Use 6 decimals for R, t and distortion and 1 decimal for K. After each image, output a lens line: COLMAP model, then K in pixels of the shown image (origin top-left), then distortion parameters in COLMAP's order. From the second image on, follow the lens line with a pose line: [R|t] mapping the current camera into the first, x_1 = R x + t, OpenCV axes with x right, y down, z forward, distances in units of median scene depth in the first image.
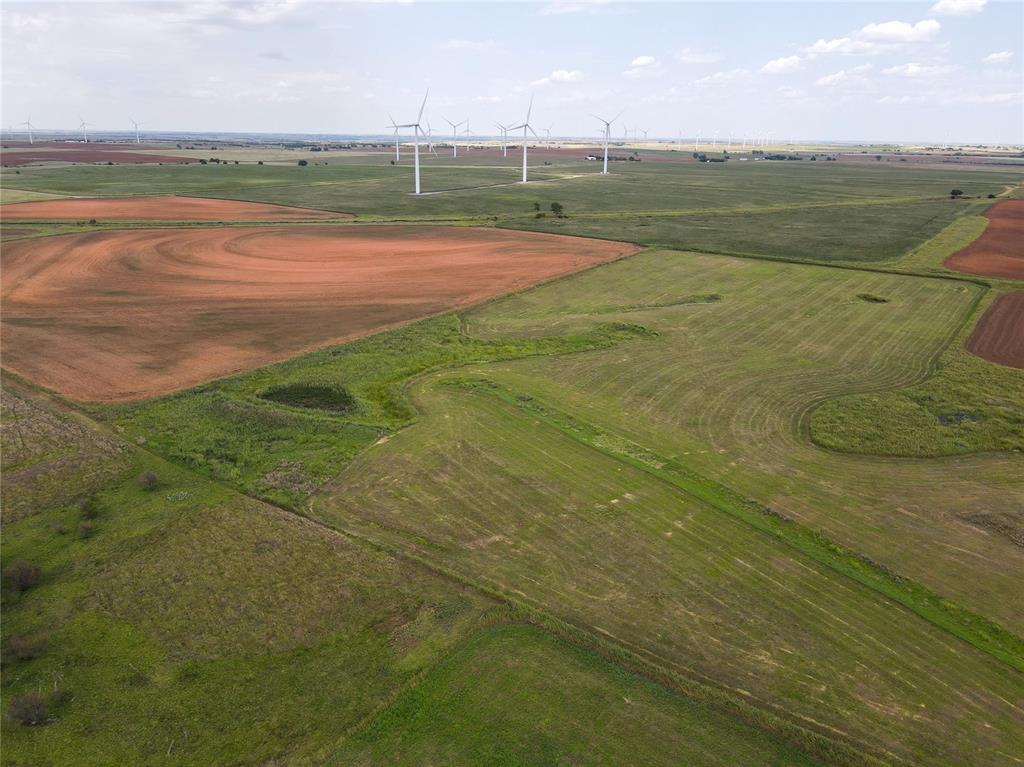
lens RADIAL K [[744.7, 0, 512.0], [0, 744.7, 383.5], [0, 0, 1]] dist [0.006332, 0.011237]
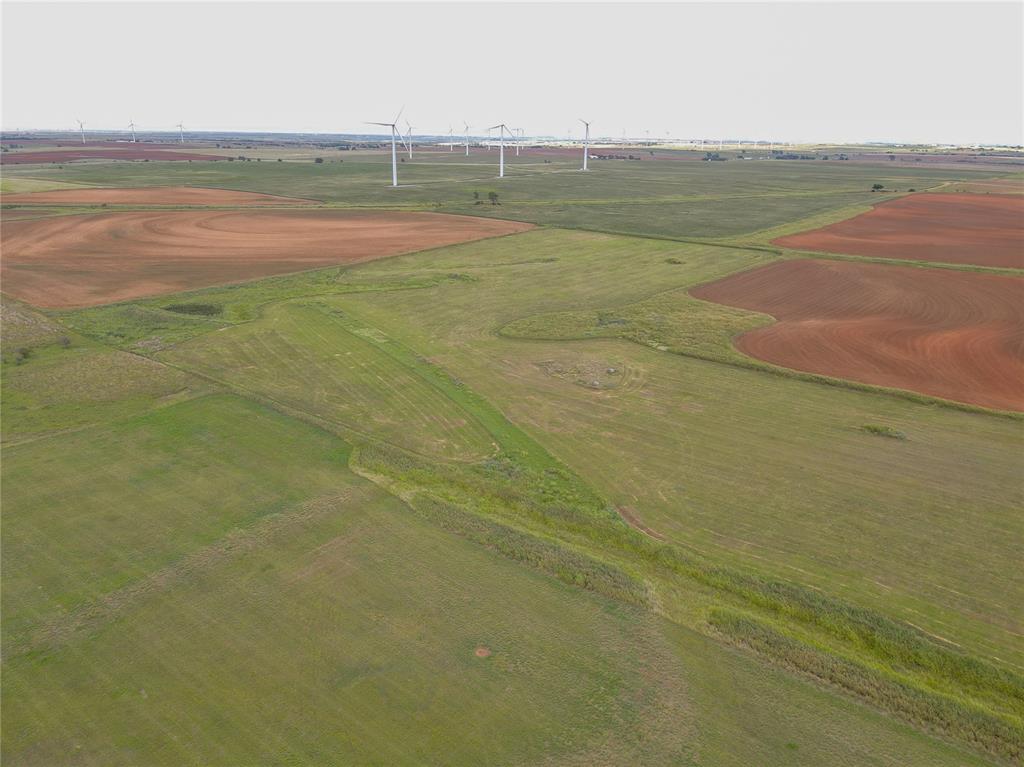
lens RADIAL K [[748.2, 0, 511.6], [0, 748.2, 354.5], [0, 0, 1]] dist [0.011884, 0.003997]
pose [[0.998482, 0.015671, -0.052795, 0.220762], [-0.017617, 0.999175, -0.036596, 0.076554], [0.052178, 0.037471, 0.997935, -0.225606]]
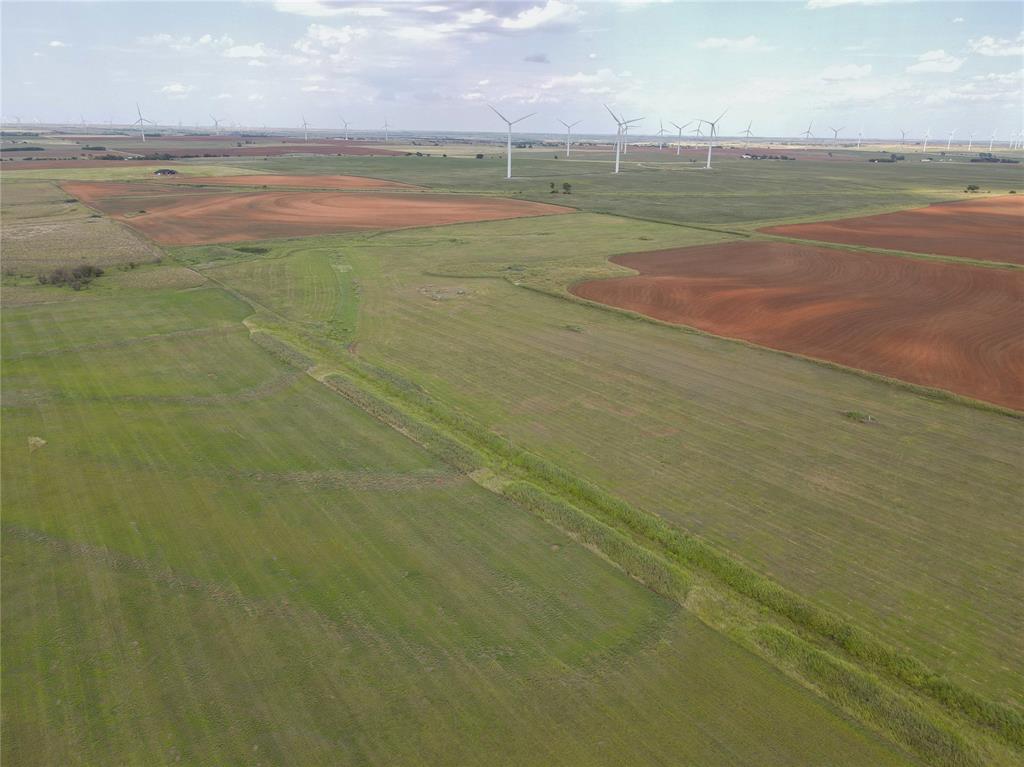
lens RADIAL K [[726.0, 0, 516.0], [0, 726.0, 402.9], [0, 0, 1]] dist [0.005924, 0.009581]
pose [[0.952261, 0.111639, -0.284141, 0.552148], [-0.102837, 0.993645, 0.045760, 0.142208], [0.287444, -0.014356, 0.957690, -0.399038]]
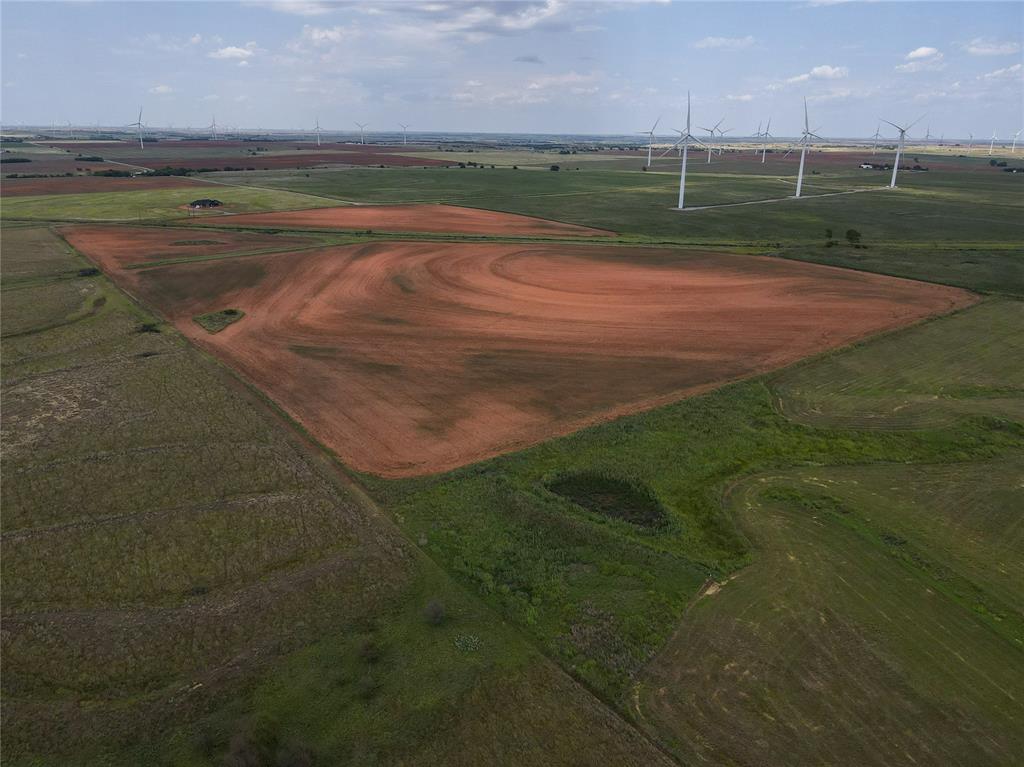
lens RADIAL K [[749.0, 0, 514.4], [0, 749.0, 386.5], [0, 0, 1]] dist [-0.008802, 0.033145]
pose [[0.954407, 0.098516, -0.281784, -0.074971], [-0.098025, 0.995057, 0.015876, -0.053443], [0.281955, 0.012469, 0.959346, 0.088803]]
